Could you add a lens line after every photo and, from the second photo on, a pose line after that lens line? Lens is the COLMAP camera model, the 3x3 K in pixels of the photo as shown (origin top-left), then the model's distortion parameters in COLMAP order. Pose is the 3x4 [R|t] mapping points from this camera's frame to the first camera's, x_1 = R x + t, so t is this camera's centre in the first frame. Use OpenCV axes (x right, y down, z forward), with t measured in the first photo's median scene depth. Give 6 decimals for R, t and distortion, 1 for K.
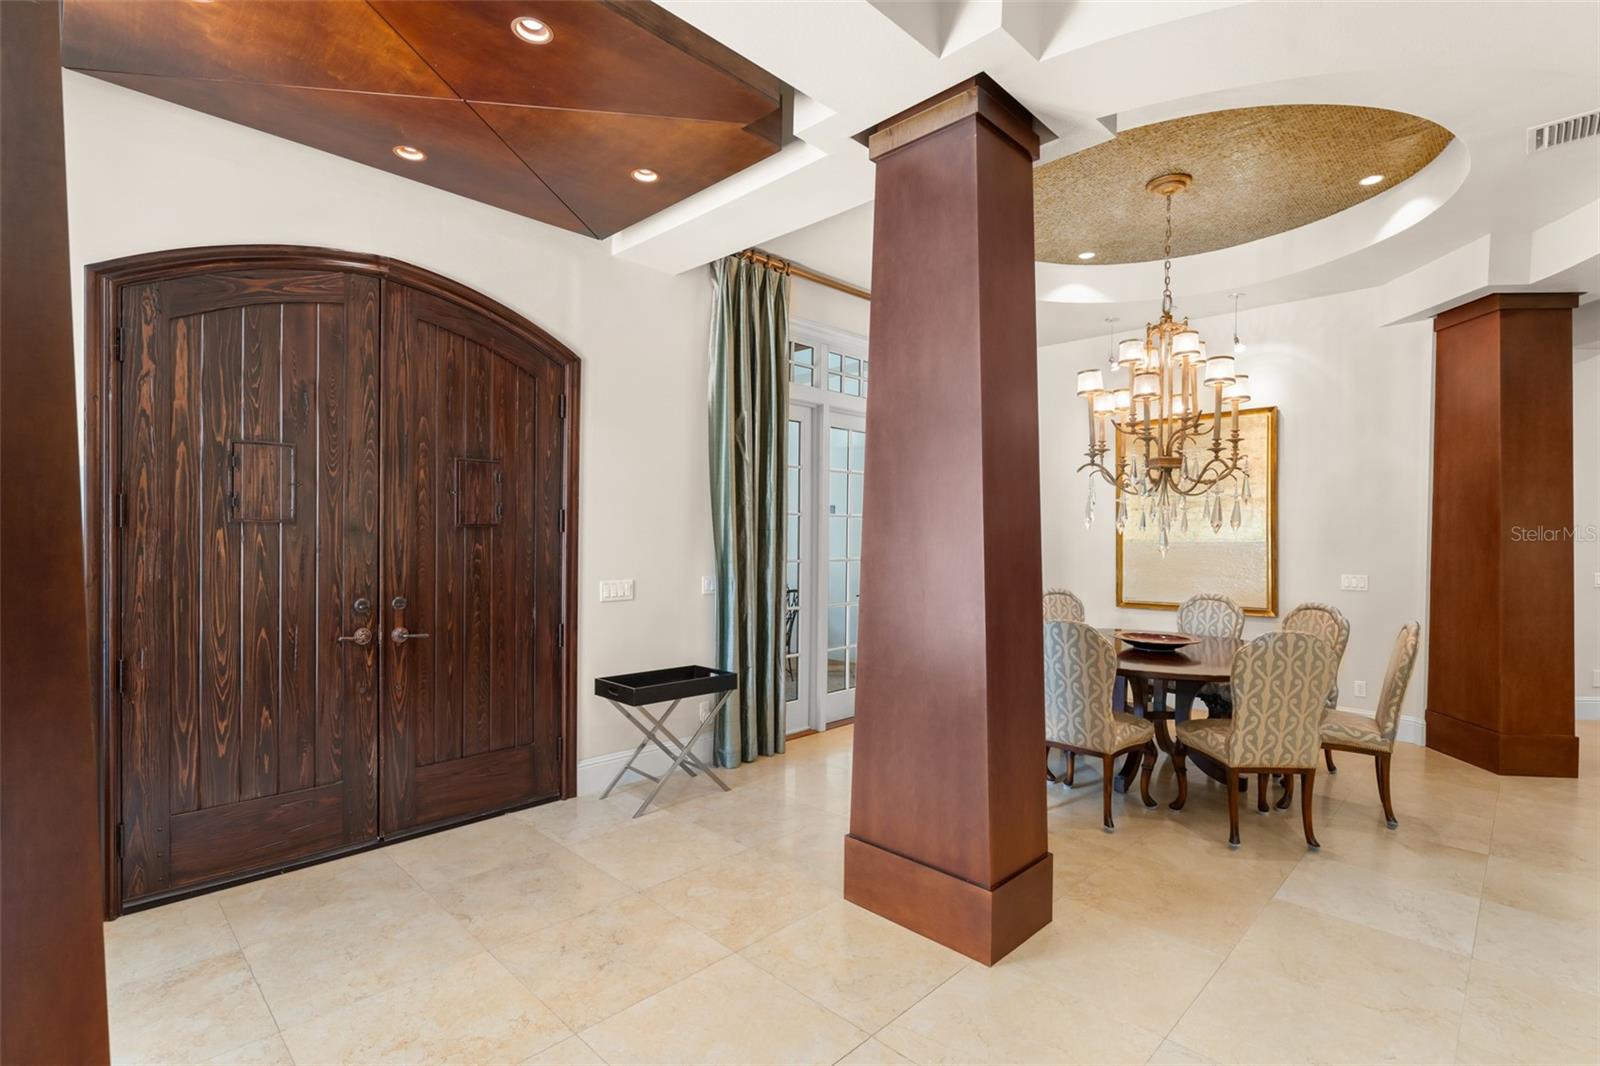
lens RADIAL K [[743.4, 0, 797.0], [0, 743.4, 538.0], [0, 0, 1]] dist [0.000399, 0.000363]
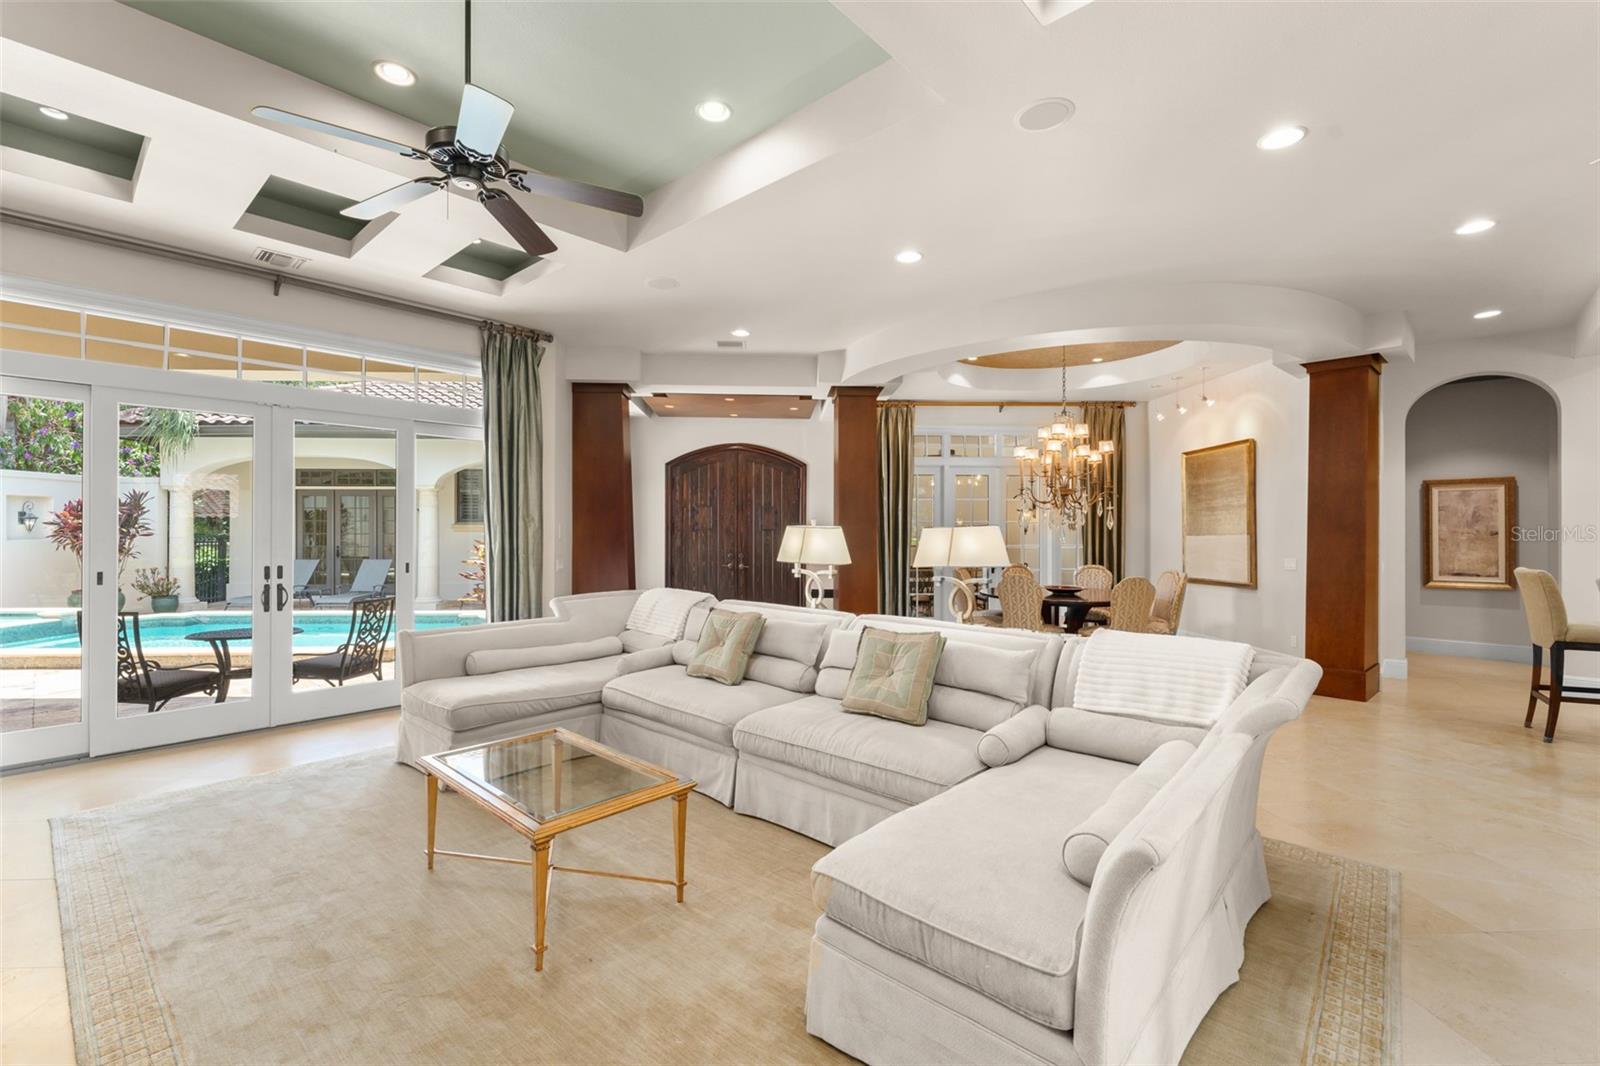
lens RADIAL K [[693.8, 0, 804.3], [0, 693.8, 535.8], [0, 0, 1]] dist [-0.001333, 0.000156]
pose [[0.735730, -0.004597, -0.677259, 1.256865], [-0.001706, 0.999961, -0.008640, 0.024511], [0.677273, 0.007512, 0.735694, -0.724025]]
